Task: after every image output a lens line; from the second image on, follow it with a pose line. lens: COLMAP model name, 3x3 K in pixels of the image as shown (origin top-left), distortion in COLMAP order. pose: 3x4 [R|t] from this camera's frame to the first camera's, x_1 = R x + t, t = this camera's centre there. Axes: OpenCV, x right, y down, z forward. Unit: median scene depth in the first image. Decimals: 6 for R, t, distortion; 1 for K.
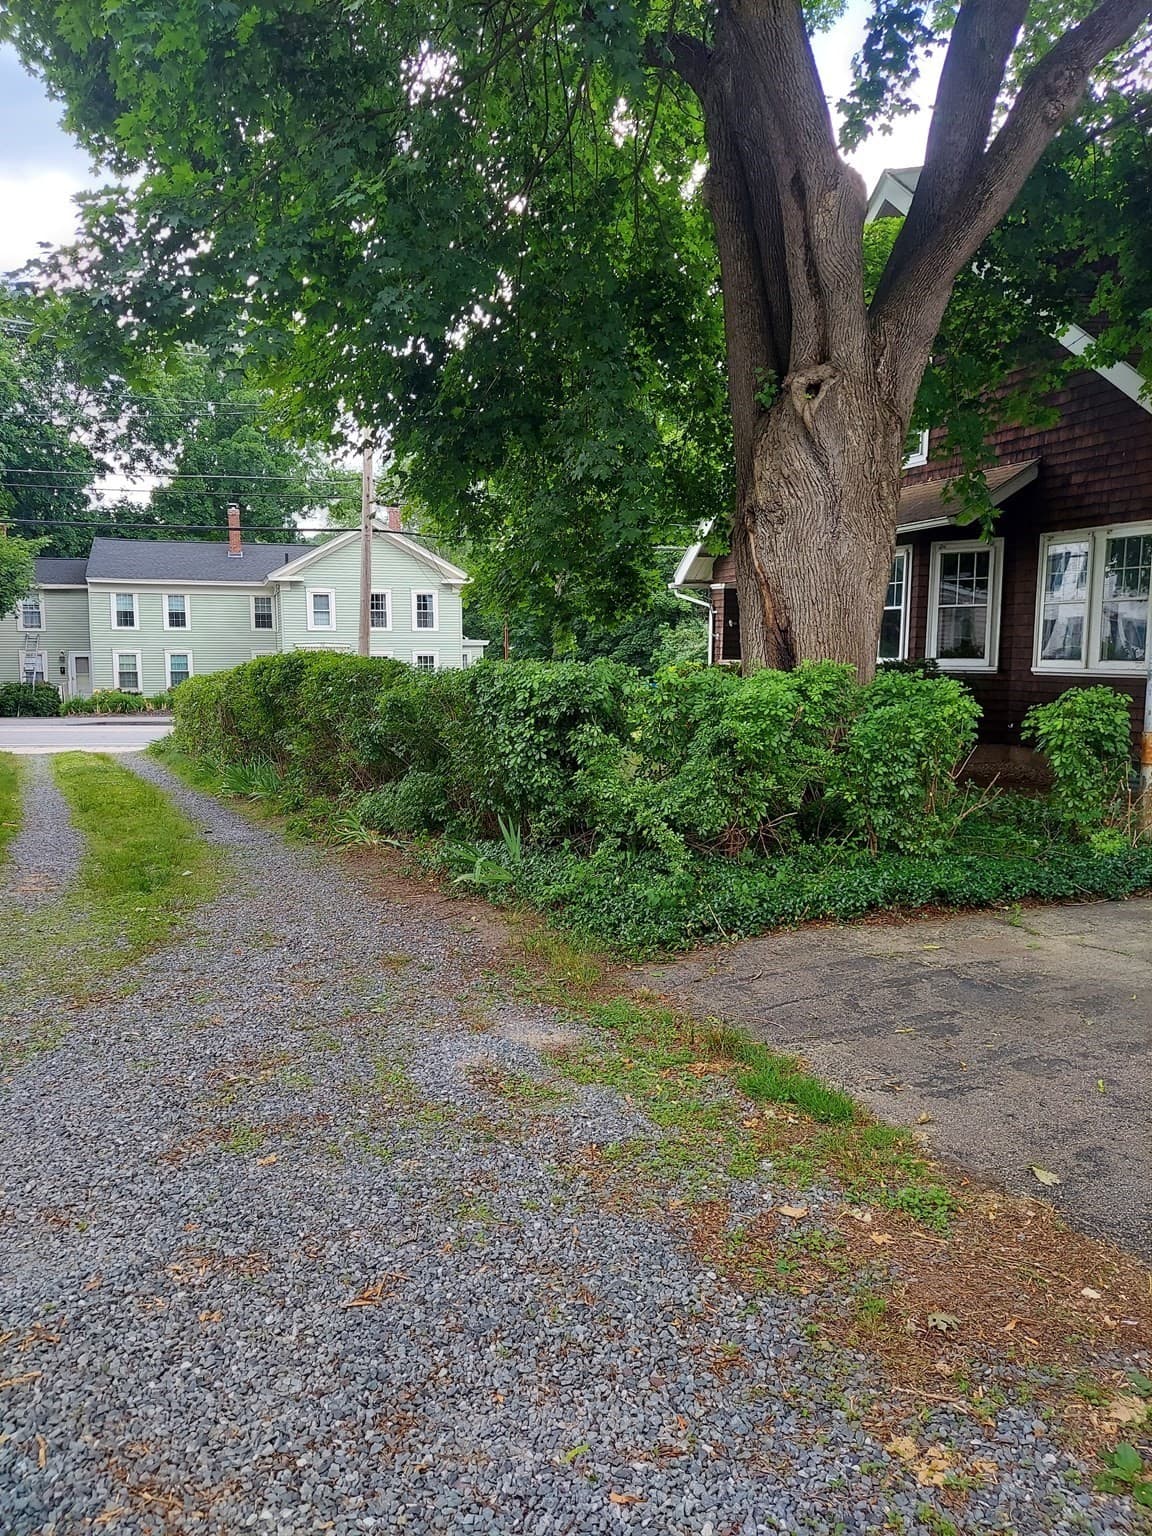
lens RADIAL K [[1120.2, 0, 540.5], [0, 1120.2, 774.9], [0, 0, 1]] dist [0.114633, -0.132101]
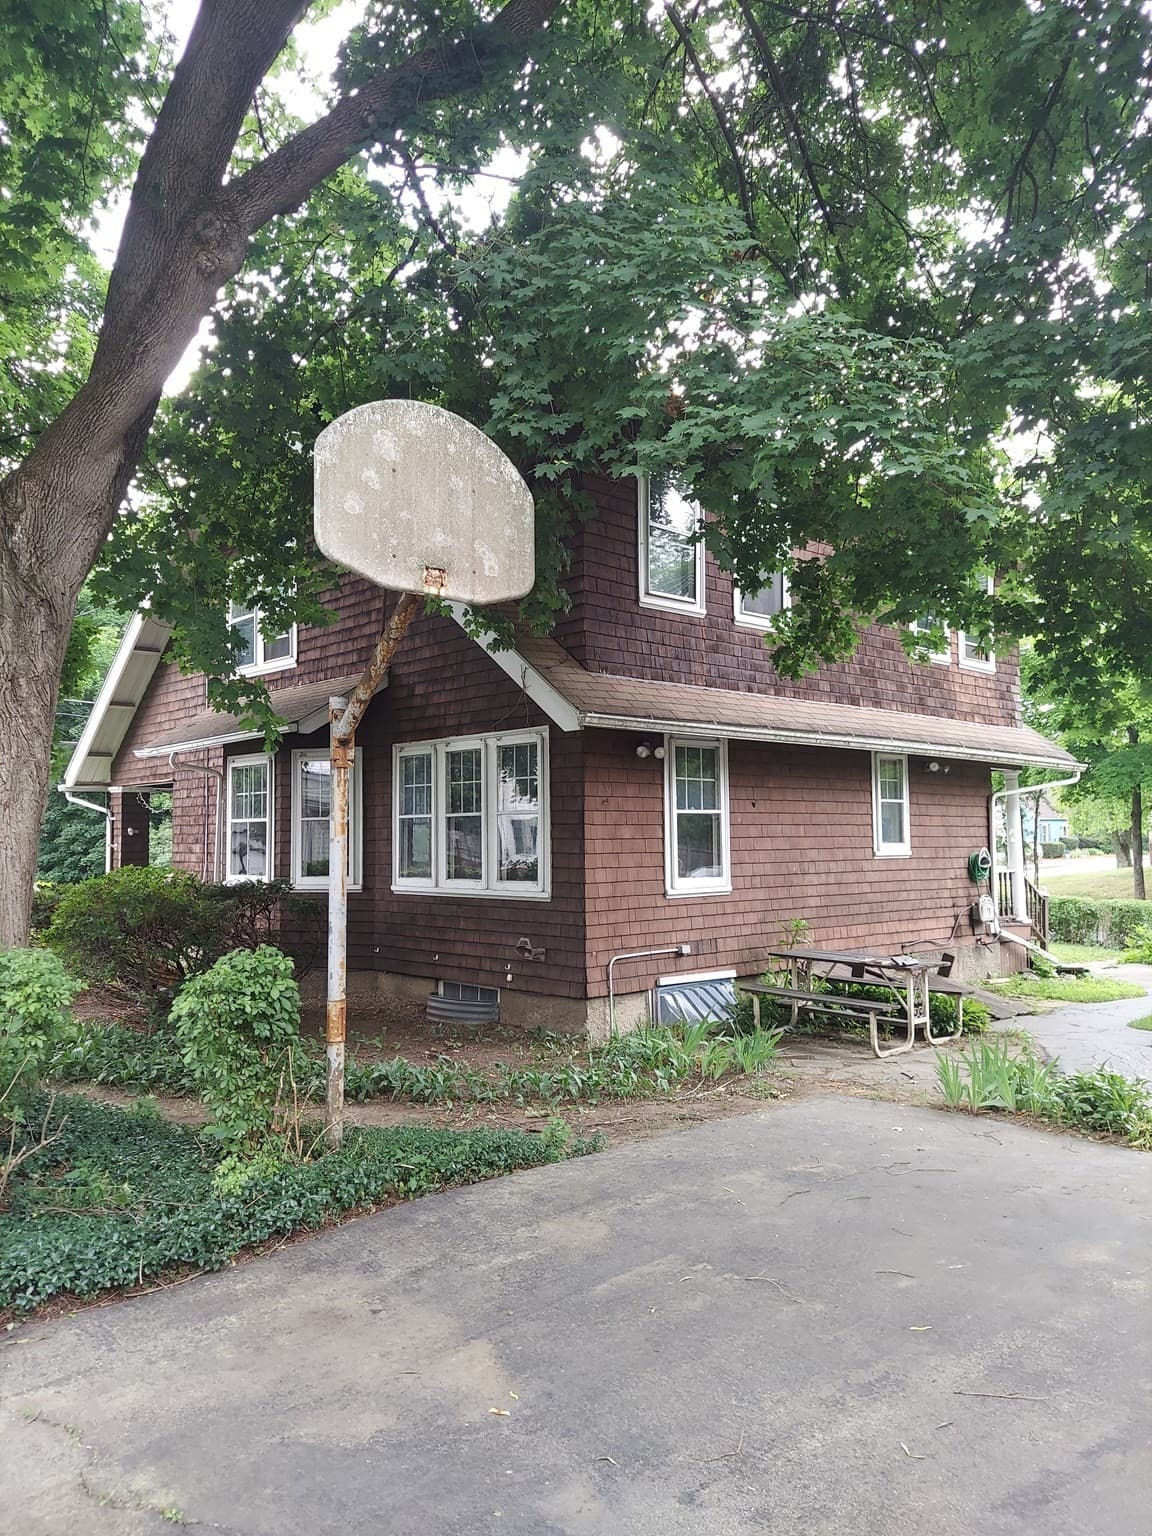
lens RADIAL K [[1120.2, 0, 540.5], [0, 1120.2, 774.9], [0, 0, 1]] dist [0.114633, -0.132101]
pose [[0.926193, 0.007948, 0.376966, 0.200647], [0.055858, 0.985854, -0.158026, -0.032598], [-0.372889, 0.167419, 0.912647, 0.111878]]
